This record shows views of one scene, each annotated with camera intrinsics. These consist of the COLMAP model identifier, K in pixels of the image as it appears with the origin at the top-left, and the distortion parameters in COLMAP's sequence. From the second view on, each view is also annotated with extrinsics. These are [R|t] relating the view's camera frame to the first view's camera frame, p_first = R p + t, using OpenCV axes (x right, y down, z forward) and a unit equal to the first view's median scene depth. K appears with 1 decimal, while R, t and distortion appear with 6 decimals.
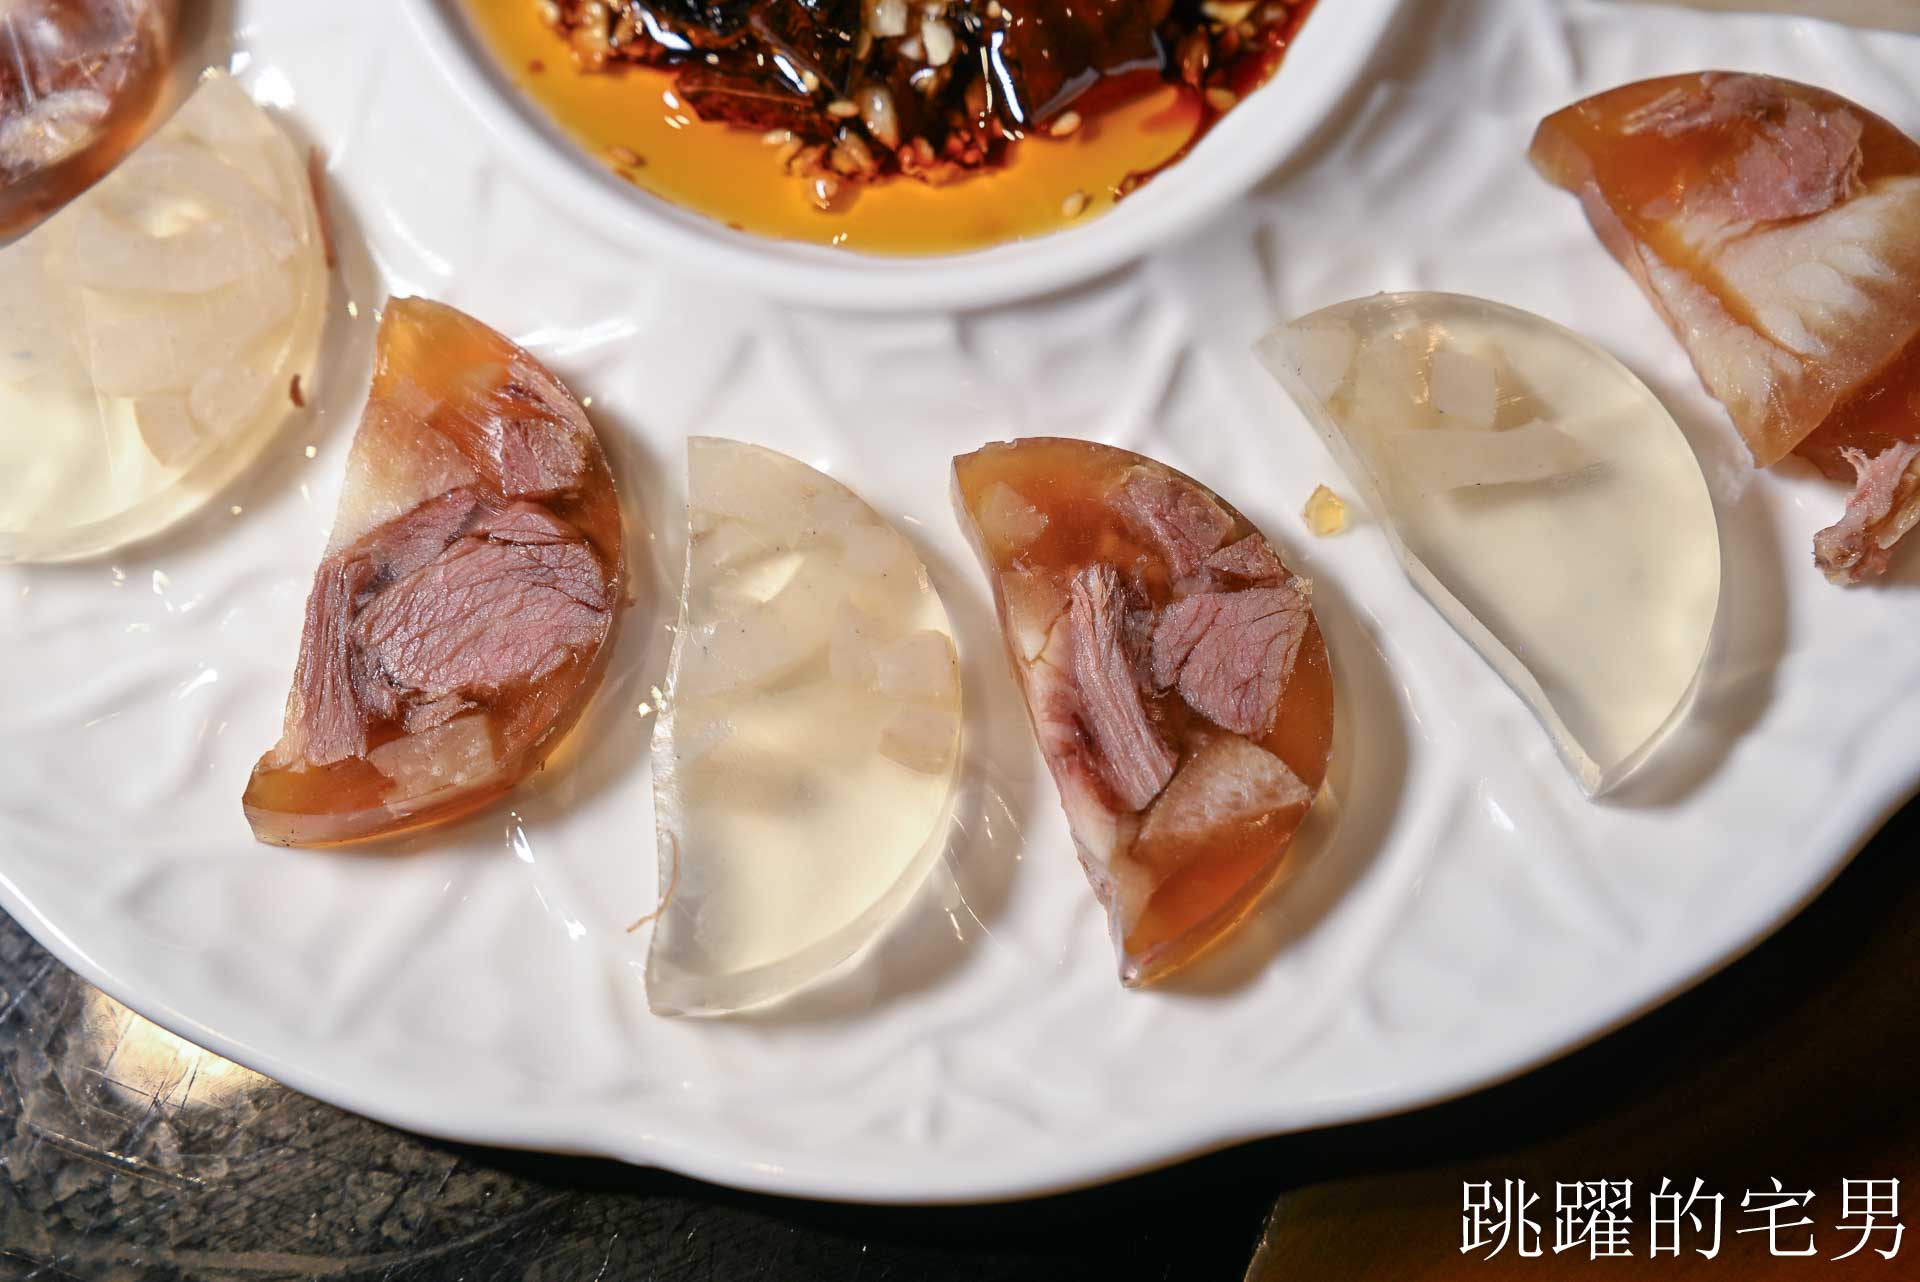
lens RADIAL K [[3220.3, 0, 967.9], [0, 3220.3, 646.3], [0, 0, 1]] dist [0.270006, 0.000000]
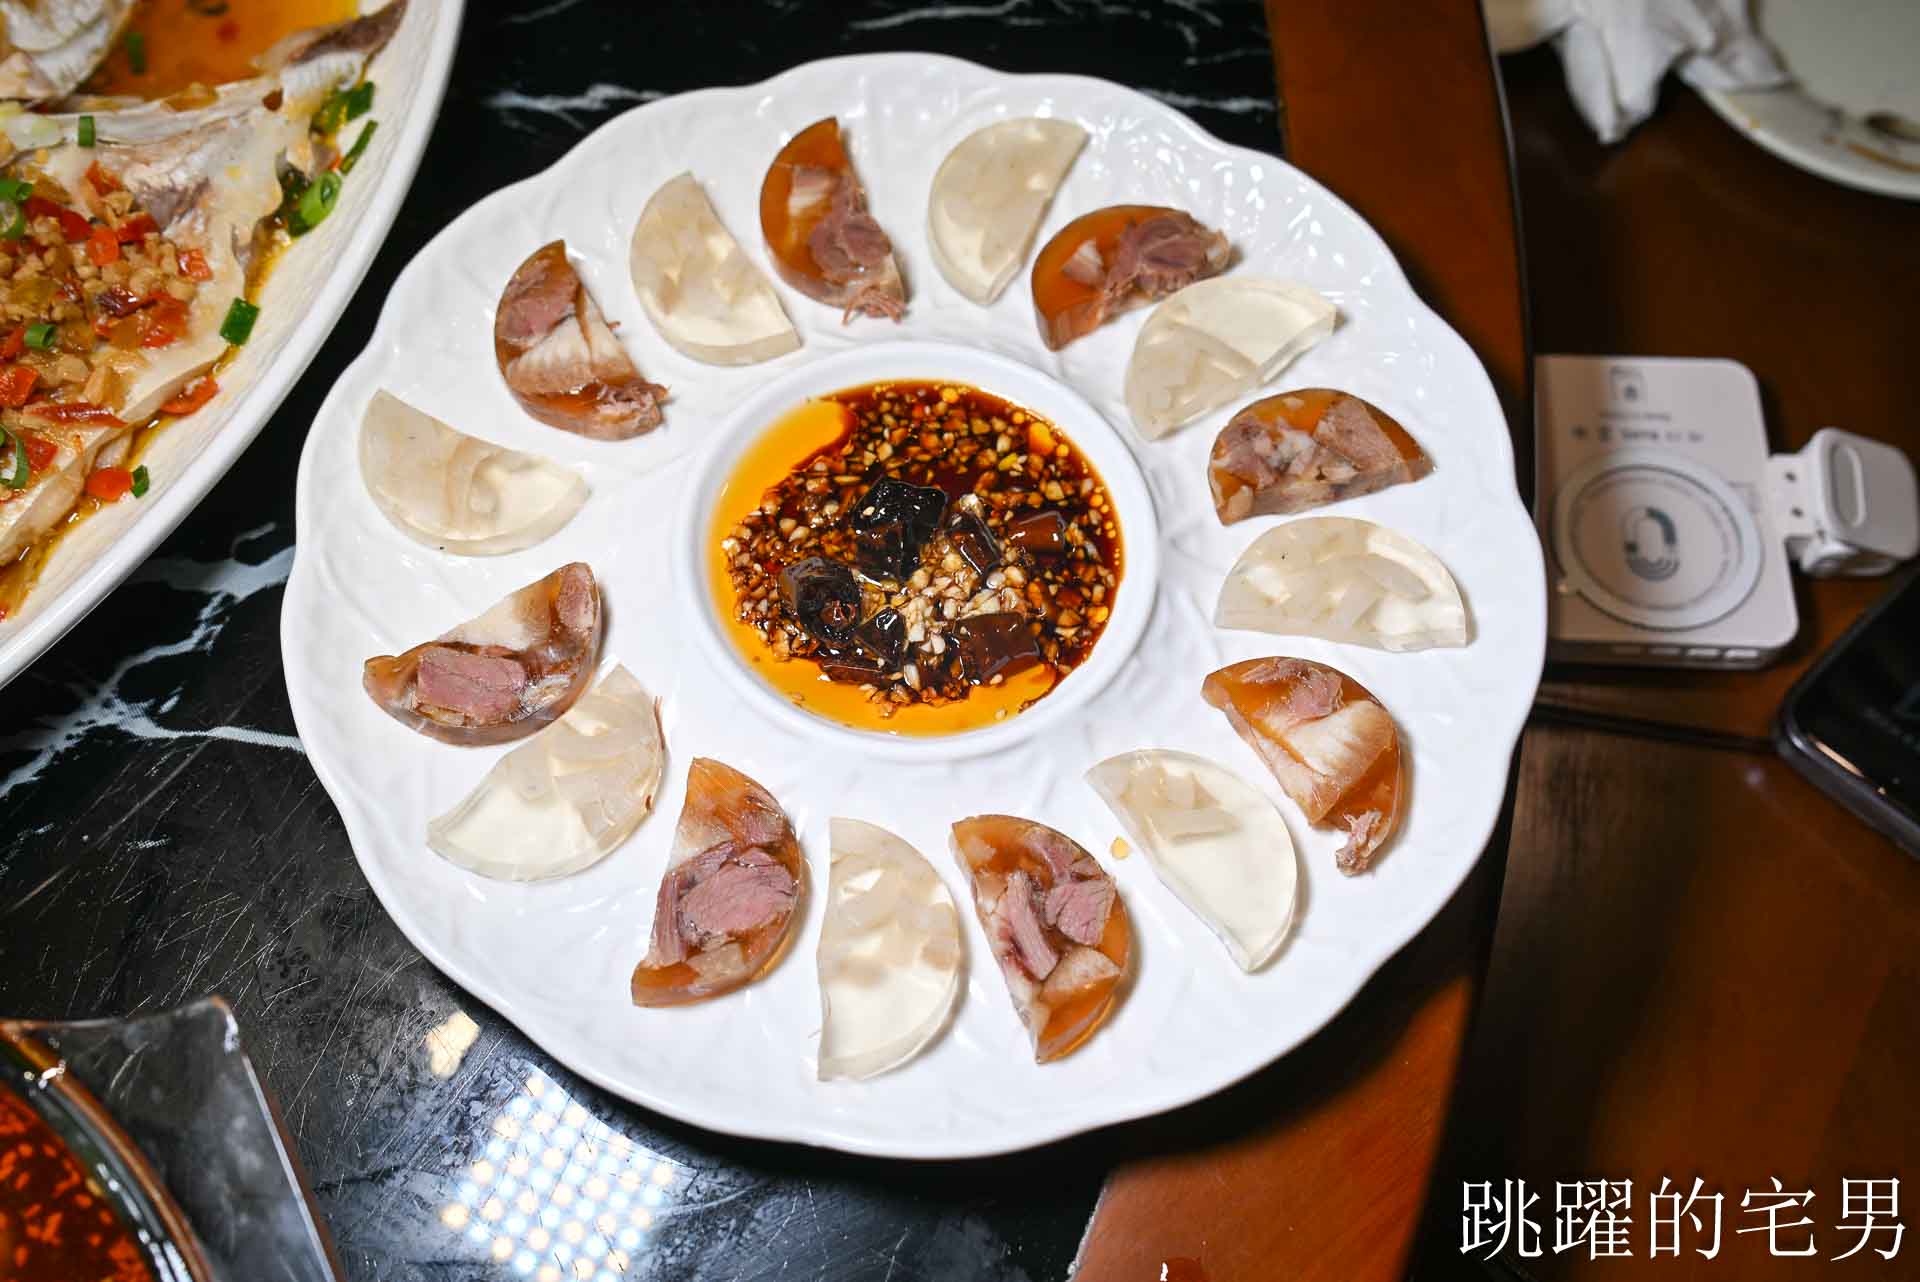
lens RADIAL K [[1976.8, 0, 954.5], [0, 1976.8, 638.8], [0, 0, 1]] dist [-0.000645, 0.000000]
pose [[0.998745, -0.008962, 0.049270, -0.067184], [0.020252, 0.972096, -0.233708, 0.132989], [-0.045800, 0.234413, 0.971058, -0.334212]]
